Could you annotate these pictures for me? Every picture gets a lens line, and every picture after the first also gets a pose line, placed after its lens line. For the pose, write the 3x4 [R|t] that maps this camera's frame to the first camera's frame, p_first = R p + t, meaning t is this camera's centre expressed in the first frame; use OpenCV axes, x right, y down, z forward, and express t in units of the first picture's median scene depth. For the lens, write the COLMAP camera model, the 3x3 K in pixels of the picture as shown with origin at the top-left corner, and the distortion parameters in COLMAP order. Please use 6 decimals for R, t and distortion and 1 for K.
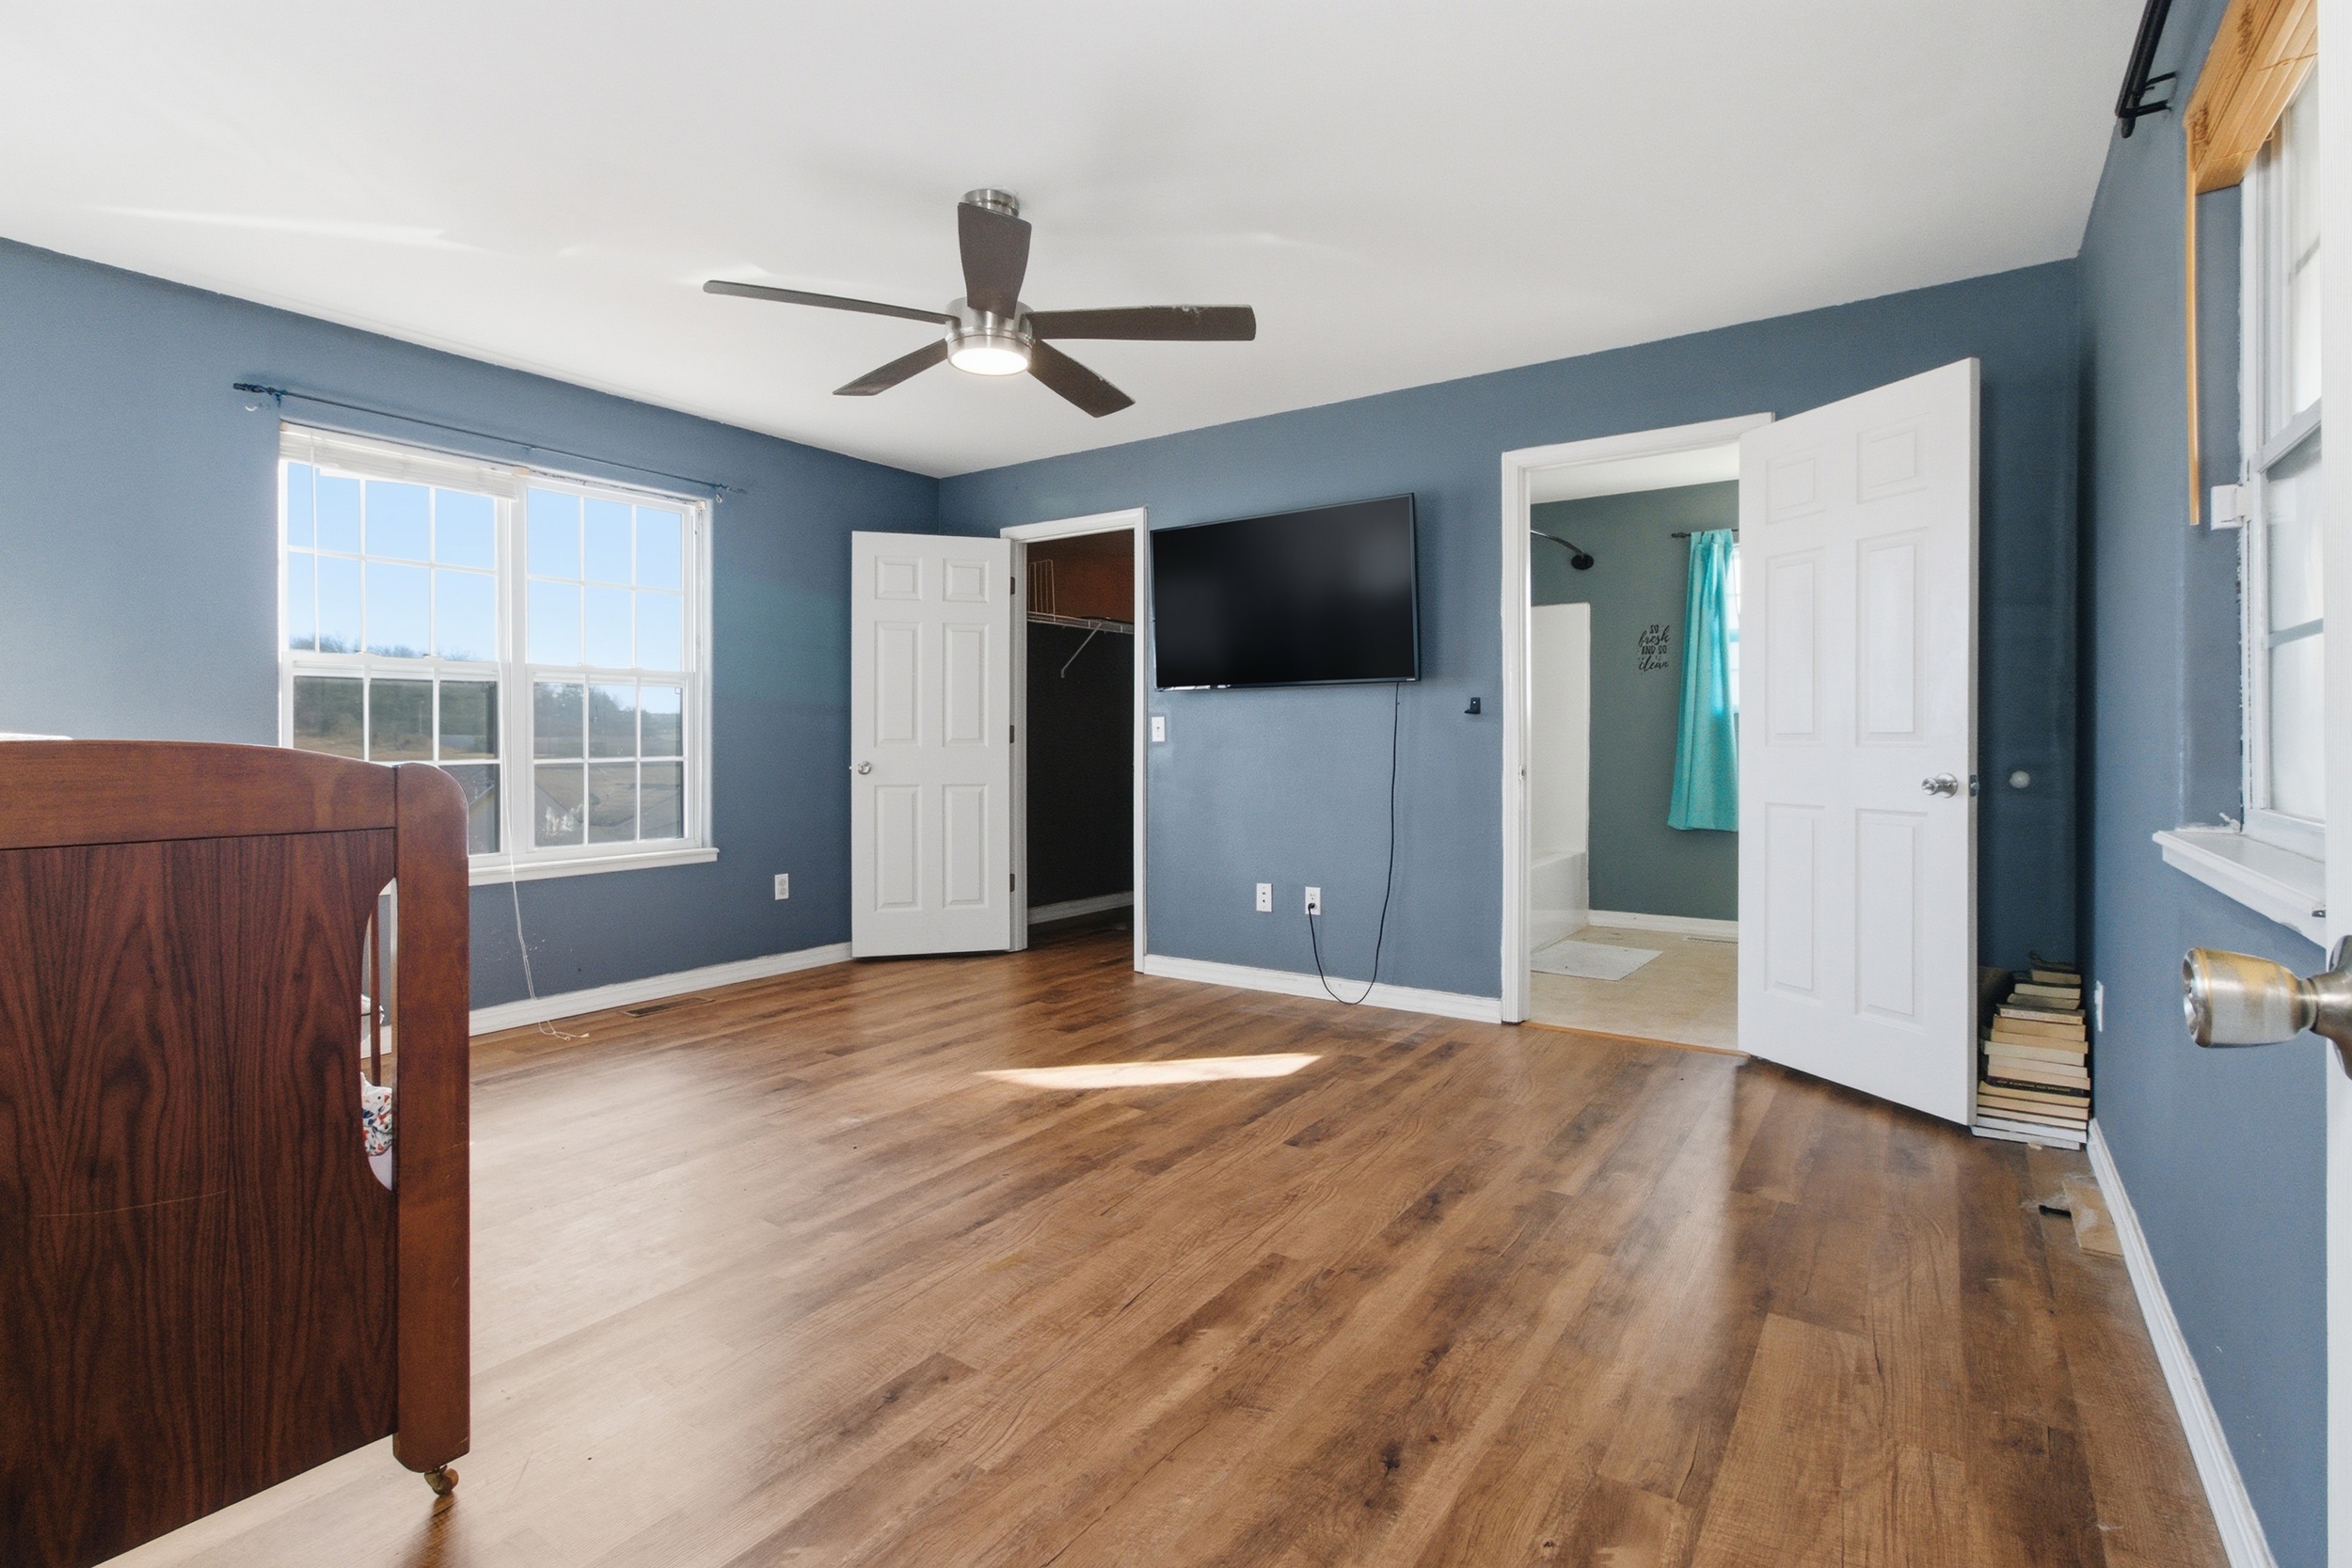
lens RADIAL K [[1106.3, 0, 1175.1], [0, 1106.3, 746.1], [0, 0, 1]] dist [-0.004149, -0.000138]
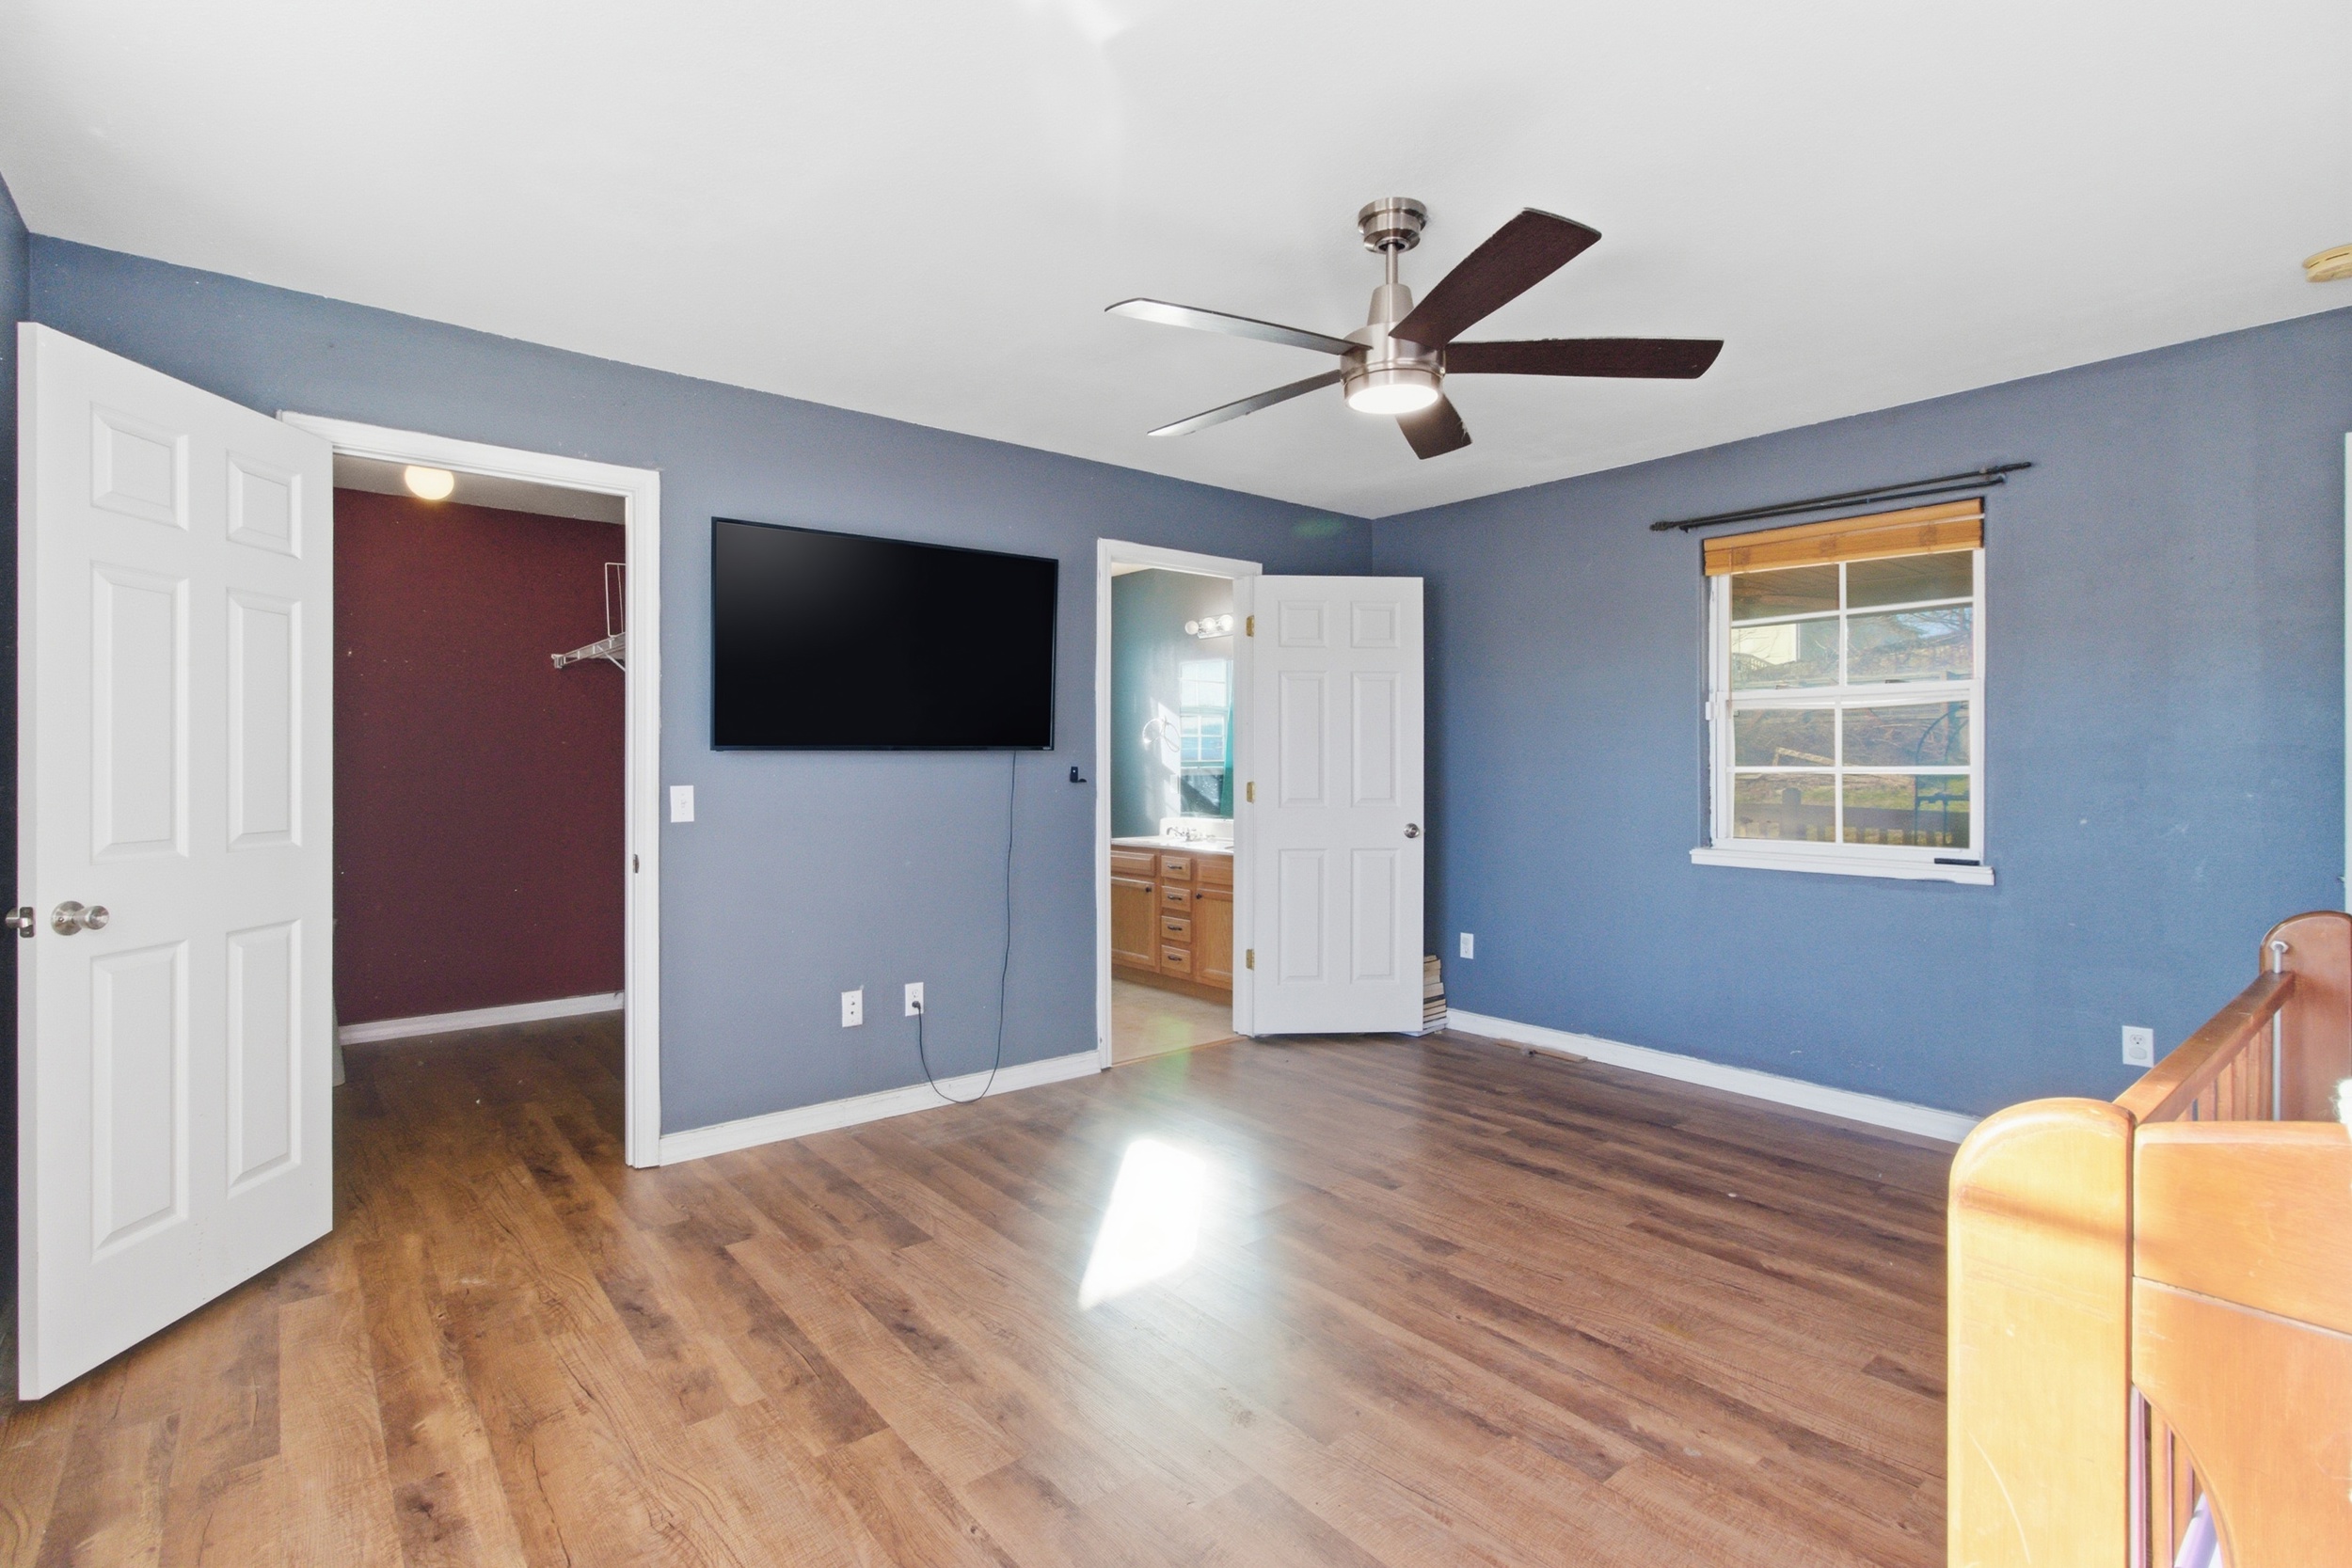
lens RADIAL K [[1089.4, 0, 1168.8], [0, 1089.4, 766.4], [0, 0, 1]] dist [-0.003363, -0.000043]
pose [[0.274625, 0.001630, 0.961550, -0.945529], [0.002591, 0.999994, -0.002435, -0.056495], [-0.961548, 0.003160, 0.274619, 0.859881]]
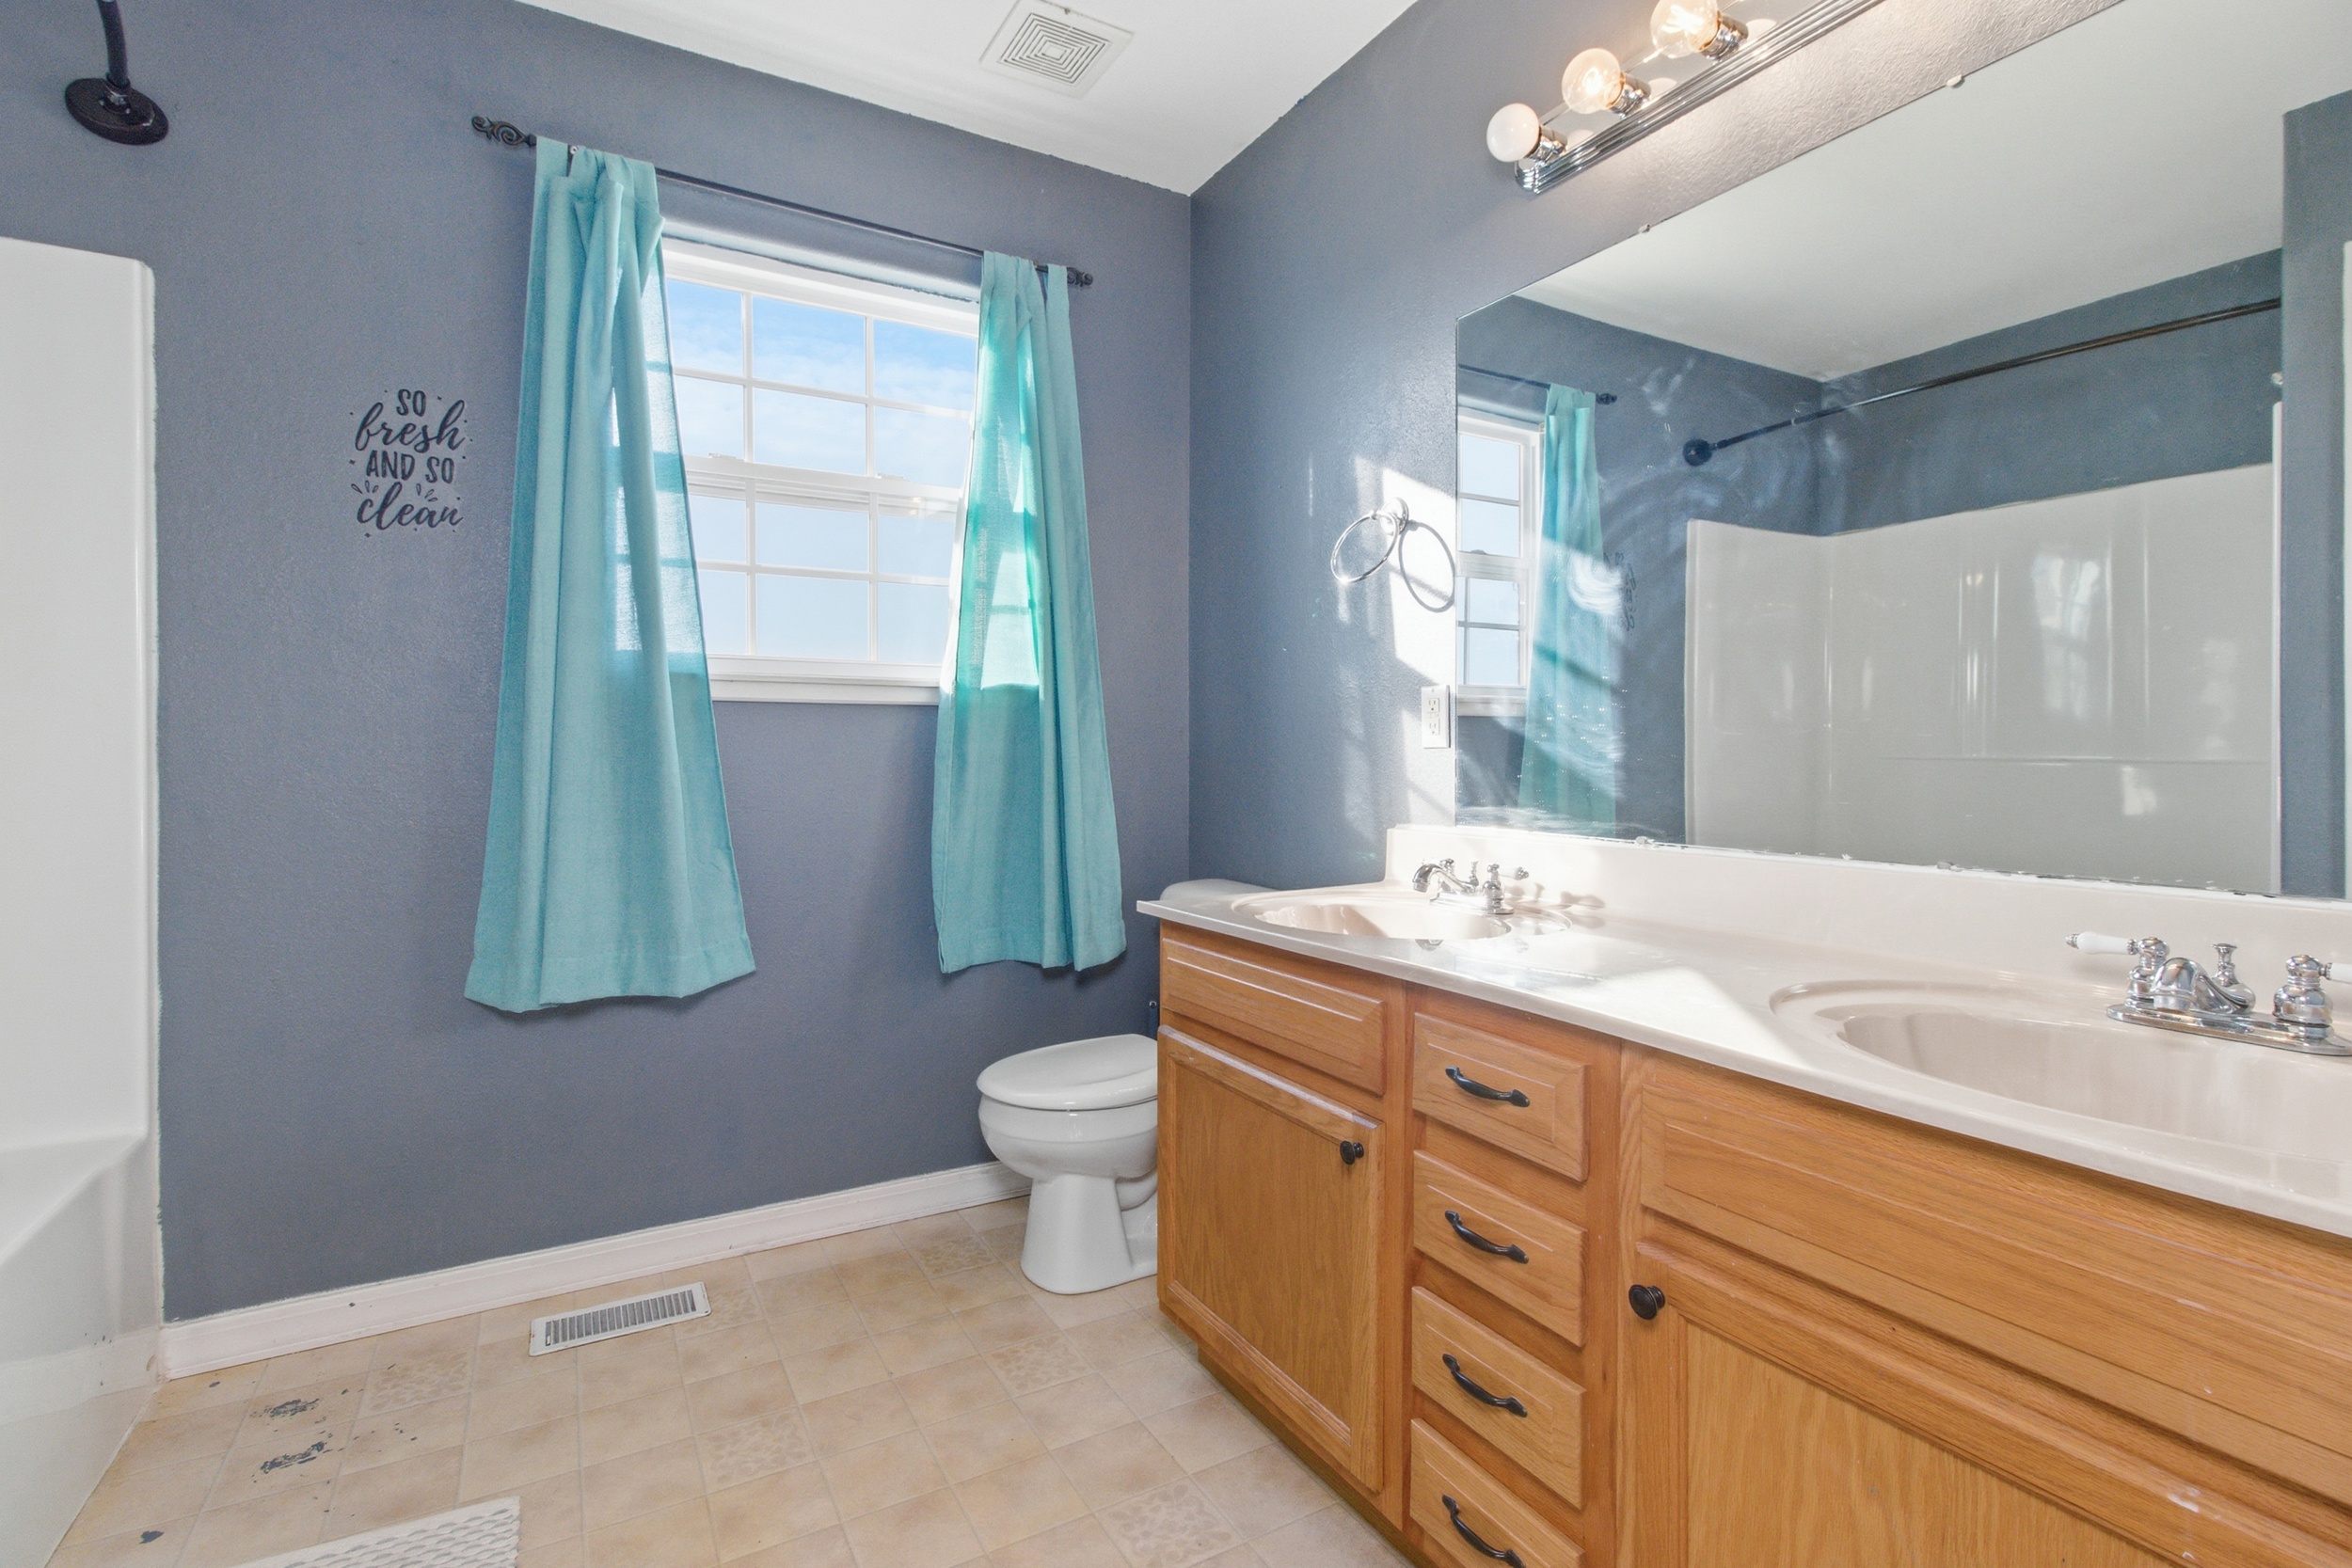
lens RADIAL K [[1089.4, 0, 1168.8], [0, 1089.4, 766.4], [0, 0, 1]] dist [-0.003363, -0.000043]
pose [[0.435707, -0.011552, 0.900014, 0.476989], [-0.001583, 0.999906, 0.013600, -0.006509], [-0.900087, -0.007351, 0.435648, 1.303088]]
